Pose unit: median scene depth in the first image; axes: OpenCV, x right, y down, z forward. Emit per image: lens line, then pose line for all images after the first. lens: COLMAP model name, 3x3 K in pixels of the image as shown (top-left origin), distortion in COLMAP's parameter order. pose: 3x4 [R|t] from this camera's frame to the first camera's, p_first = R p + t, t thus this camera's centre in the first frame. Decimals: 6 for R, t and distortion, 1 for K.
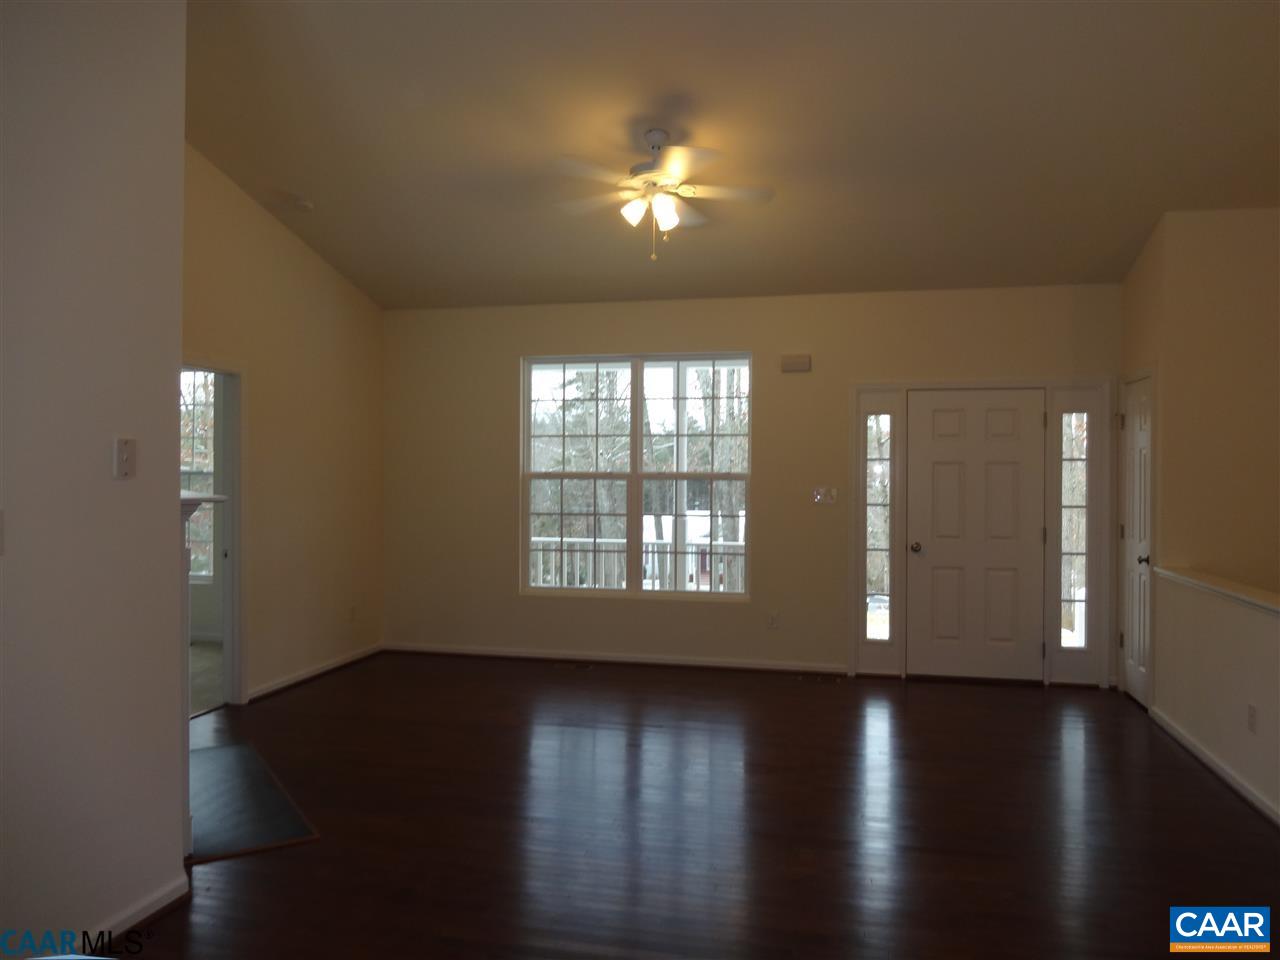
lens RADIAL K [[955.5, 0, 644.8], [0, 955.5, 480.5], [0, 0, 1]] dist [-0.000577, -0.005927]
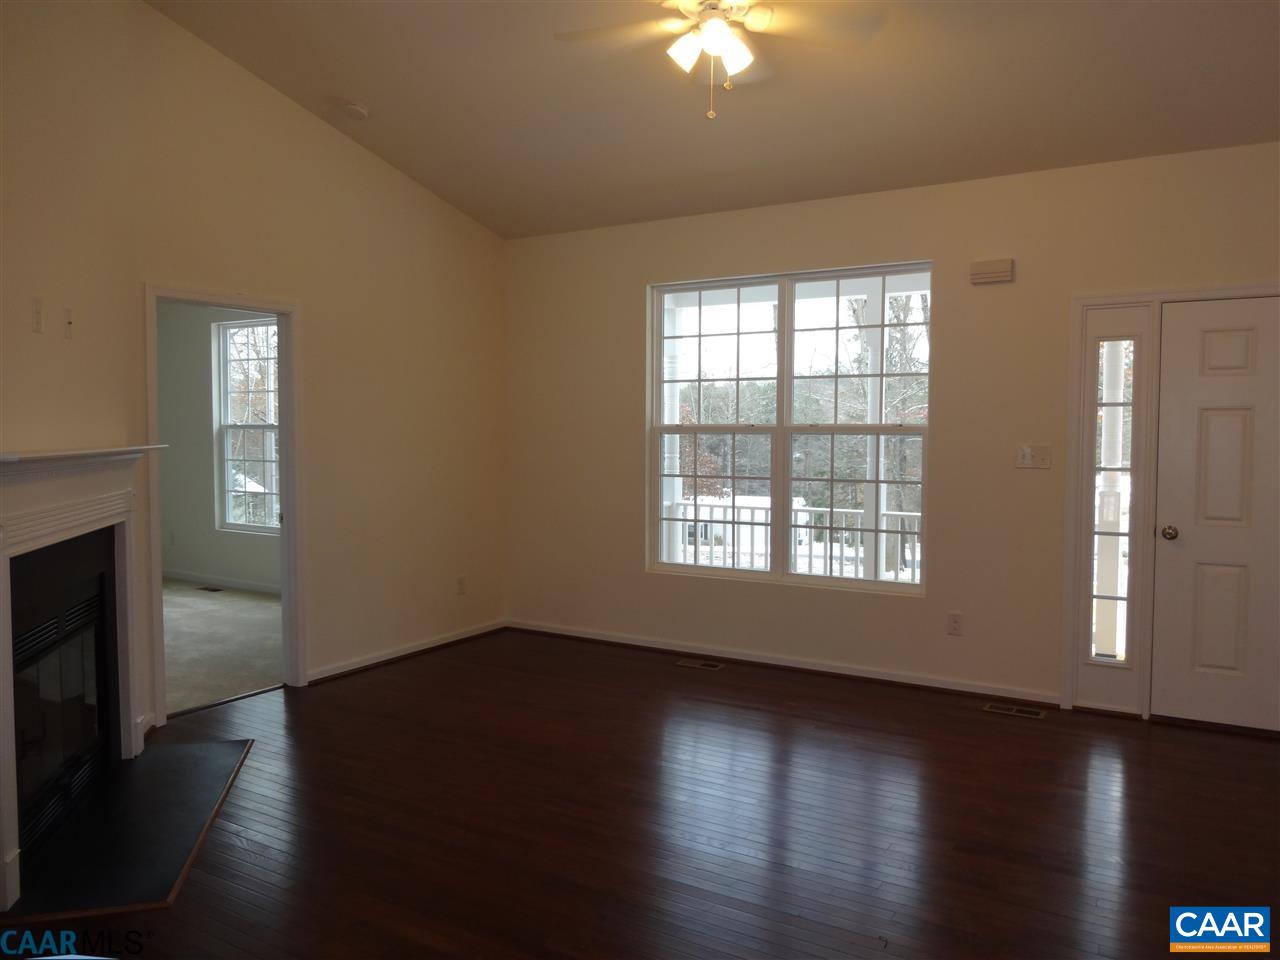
lens RADIAL K [[955.5, 0, 633.4], [0, 955.5, 471.8], [0, 0, 1]] dist [-0.000577, -0.005927]
pose [[0.949848, 0.011697, -0.312492, 0.125700], [-0.000132, 0.999315, 0.037004, 0.001240], [0.312711, -0.035106, 0.949199, 0.220126]]
